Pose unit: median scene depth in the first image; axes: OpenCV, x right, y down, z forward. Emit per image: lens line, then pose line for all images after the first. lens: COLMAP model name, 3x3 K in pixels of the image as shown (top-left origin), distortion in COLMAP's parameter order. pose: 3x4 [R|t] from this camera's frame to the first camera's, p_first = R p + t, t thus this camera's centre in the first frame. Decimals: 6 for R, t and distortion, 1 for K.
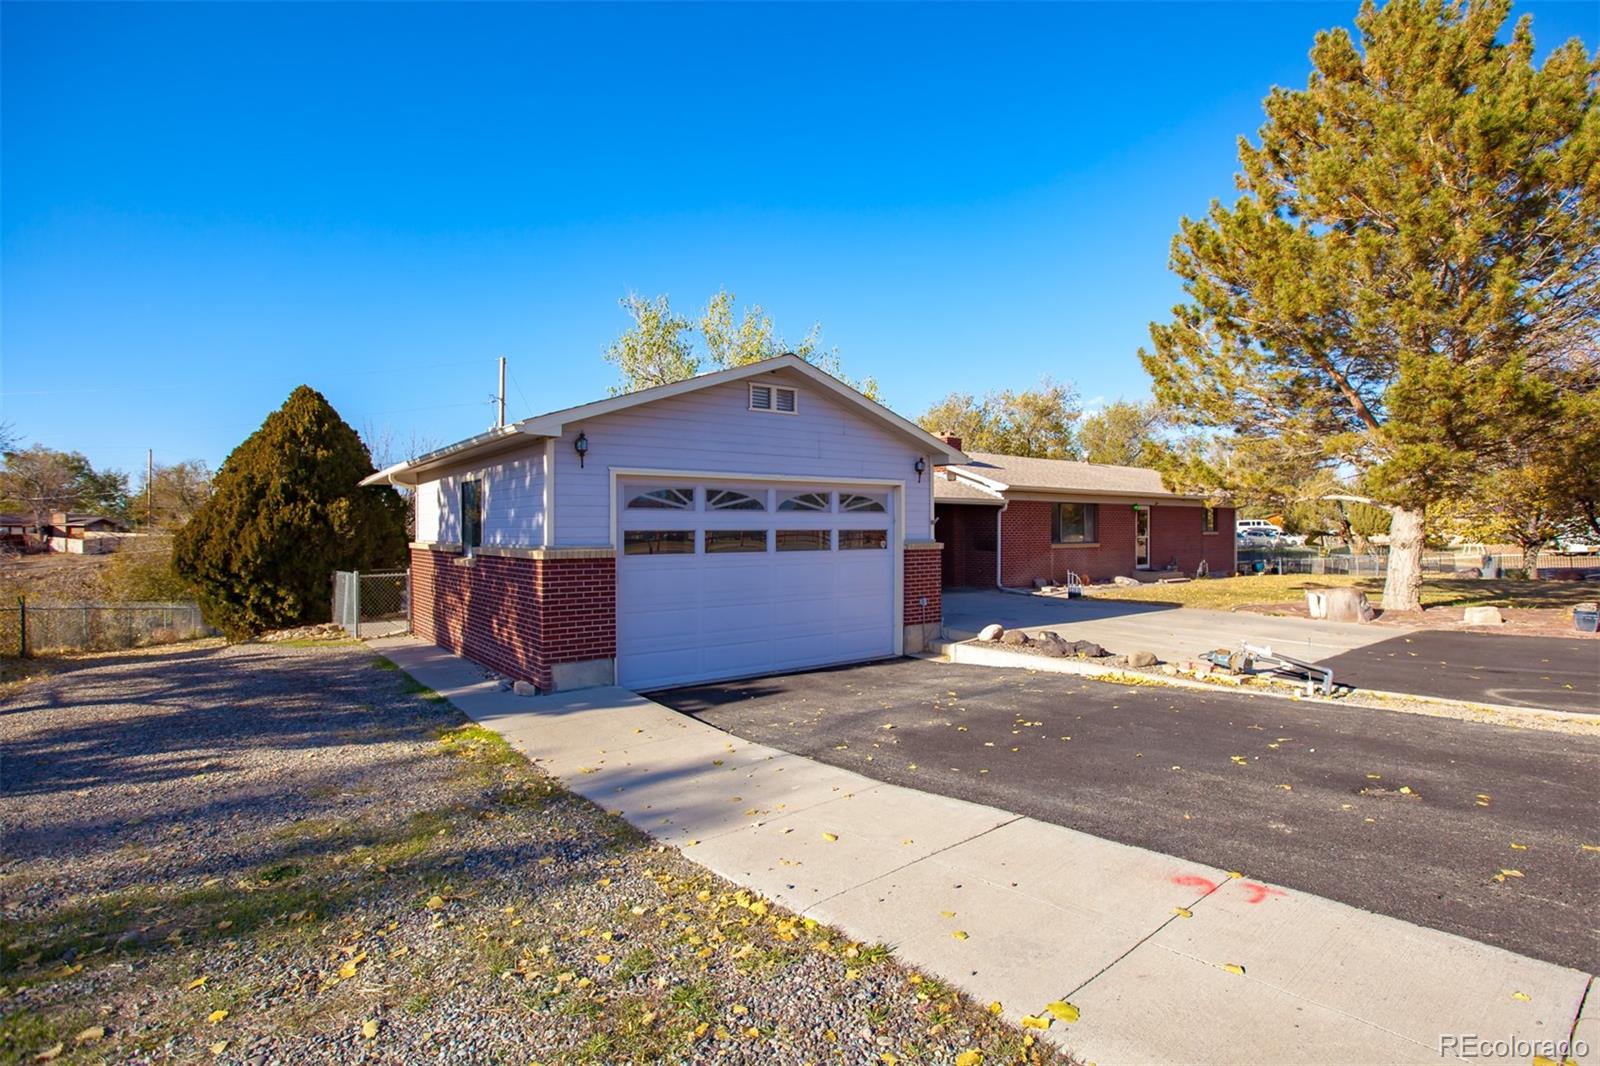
lens RADIAL K [[756.8, 0, 801.5], [0, 756.8, 529.8], [0, 0, 1]] dist [-0.005706, 0.003454]
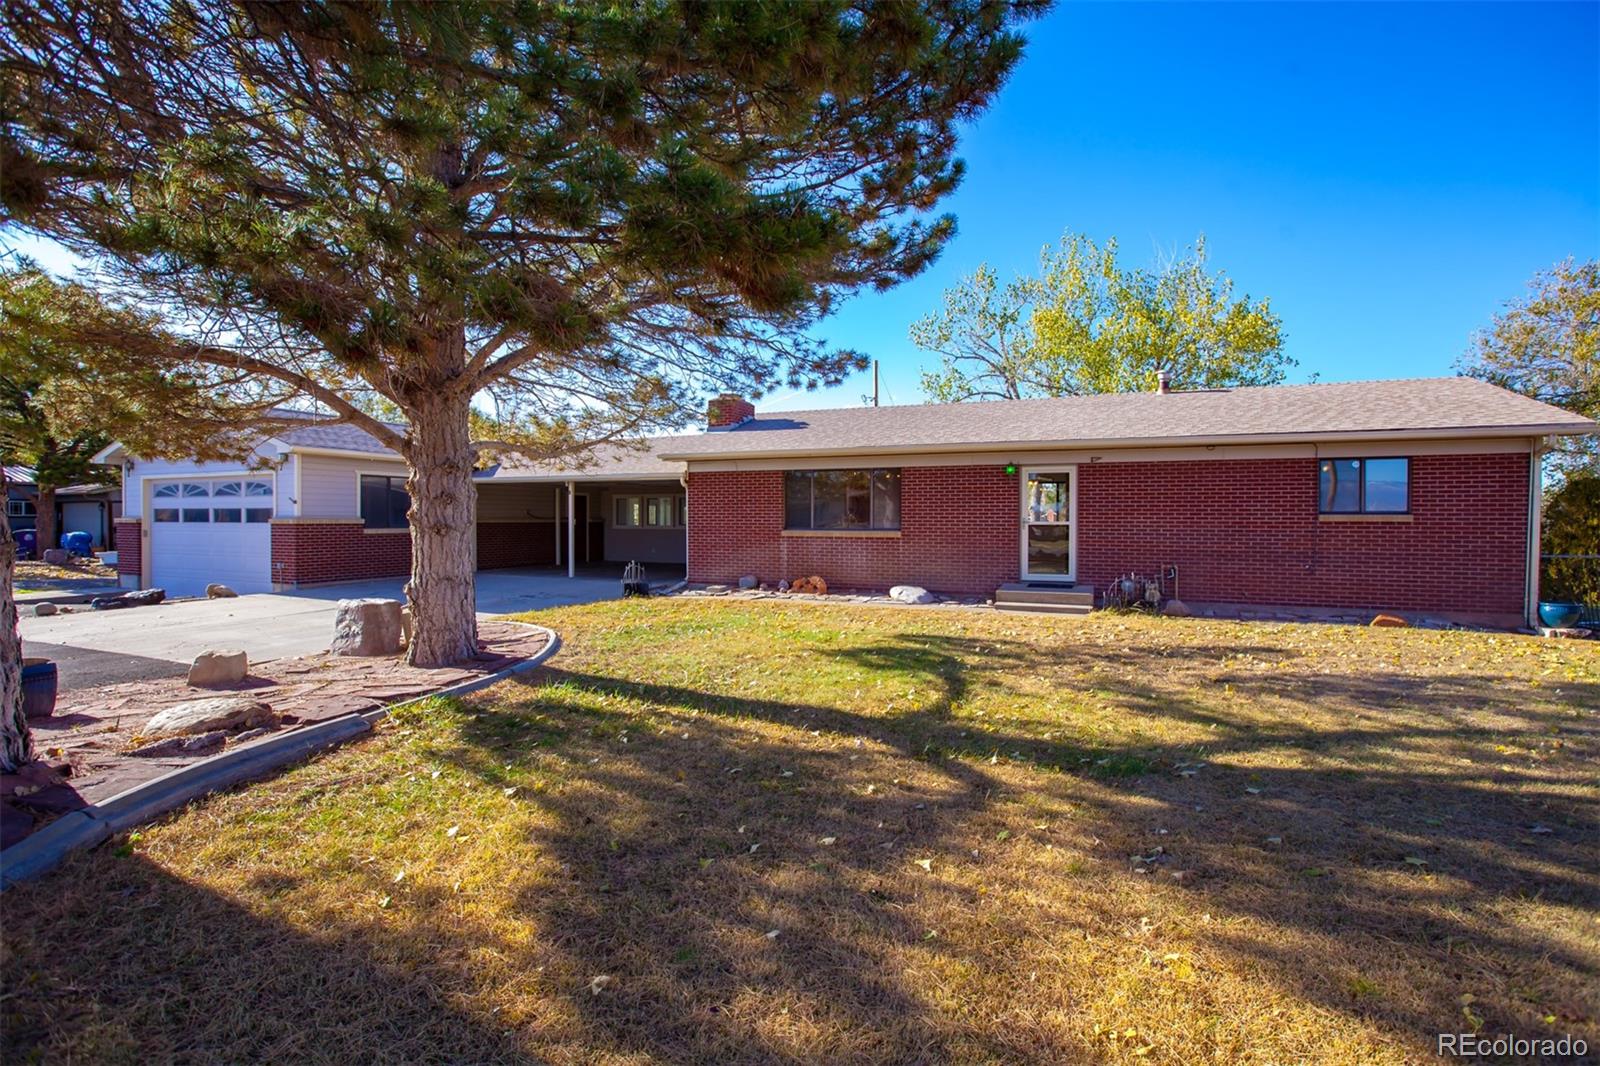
lens RADIAL K [[756.8, 0, 791.7], [0, 756.8, 522.6], [0, 0, 1]] dist [-0.005706, 0.003454]
pose [[0.480591, 0.004422, -0.876934, 1.830464], [-0.004529, 0.999986, 0.002560, 0.018672], [0.876933, 0.002741, 0.480605, 1.272780]]
